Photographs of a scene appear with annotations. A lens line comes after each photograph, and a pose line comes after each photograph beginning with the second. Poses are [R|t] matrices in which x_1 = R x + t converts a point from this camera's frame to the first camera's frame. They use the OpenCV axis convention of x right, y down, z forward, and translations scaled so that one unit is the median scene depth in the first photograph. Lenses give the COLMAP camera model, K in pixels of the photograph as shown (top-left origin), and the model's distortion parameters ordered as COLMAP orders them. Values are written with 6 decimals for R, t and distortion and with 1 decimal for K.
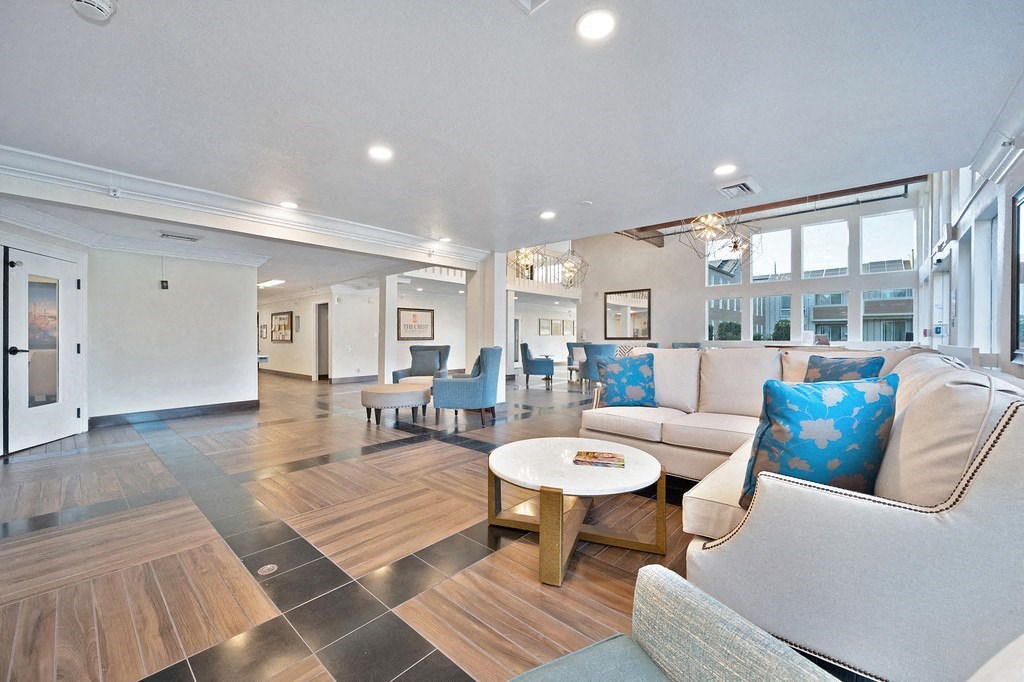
lens RADIAL K [[402.5, 0, 515.2], [0, 402.5, 343.3], [0, 0, 1]] dist [0.003096, -0.000124]
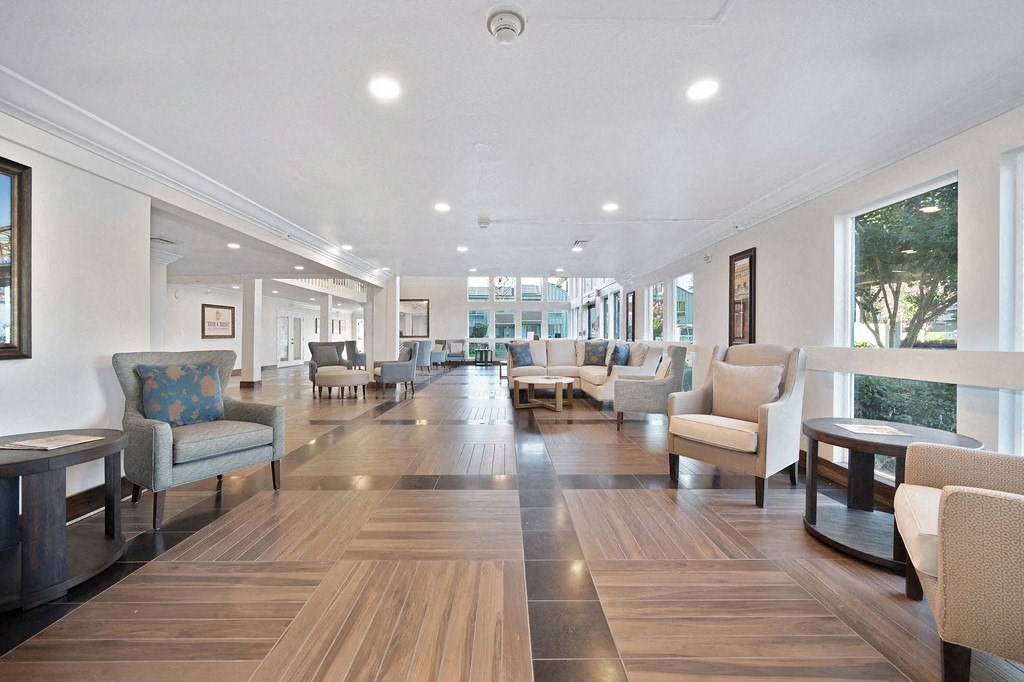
lens RADIAL K [[402.5, 0, 508.2], [0, 402.5, 337.3], [0, 0, 1]] dist [0.003096, -0.000124]
pose [[0.742611, -0.002068, 0.669720, -0.379323], [0.009325, 0.999930, -0.007252, 0.003443], [-0.669658, 0.011631, 0.742579, -0.179837]]
